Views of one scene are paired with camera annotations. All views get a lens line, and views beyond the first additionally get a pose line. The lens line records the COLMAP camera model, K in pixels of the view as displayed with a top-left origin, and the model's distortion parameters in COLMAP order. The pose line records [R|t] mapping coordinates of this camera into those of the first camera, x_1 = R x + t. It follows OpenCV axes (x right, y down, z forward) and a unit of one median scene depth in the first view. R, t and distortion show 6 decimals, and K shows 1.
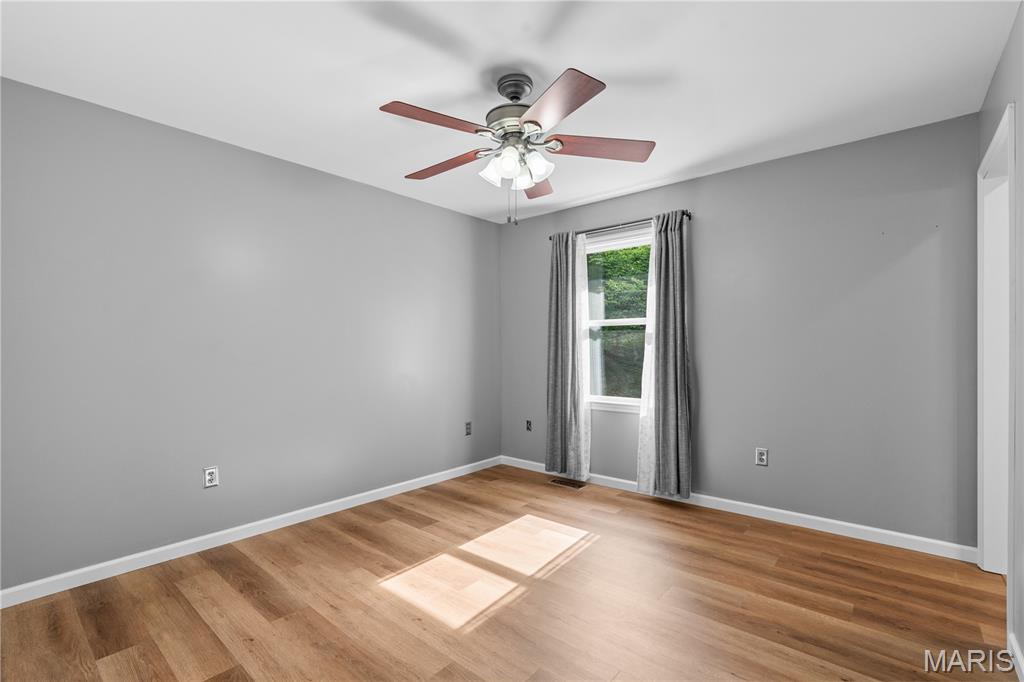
lens RADIAL K [[467.9, 0, 512.0], [0, 467.9, 341.0], [0, 0, 1]] dist [-0.003263, -0.000325]
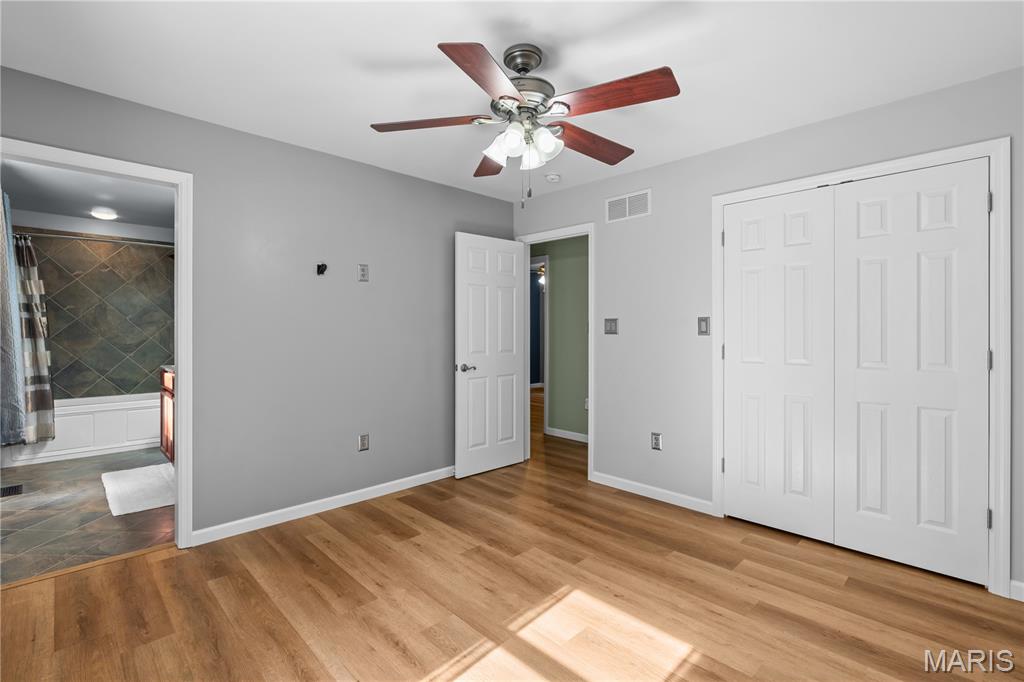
lens RADIAL K [[467.9, 0, 512.0], [0, 467.9, 341.0], [0, 0, 1]] dist [-0.003263, -0.000325]
pose [[-0.996621, 0.000760, 0.082133, -0.046589], [0.001624, 0.999944, 0.010449, 0.006188], [-0.082121, 0.010547, -0.996567, 1.953933]]
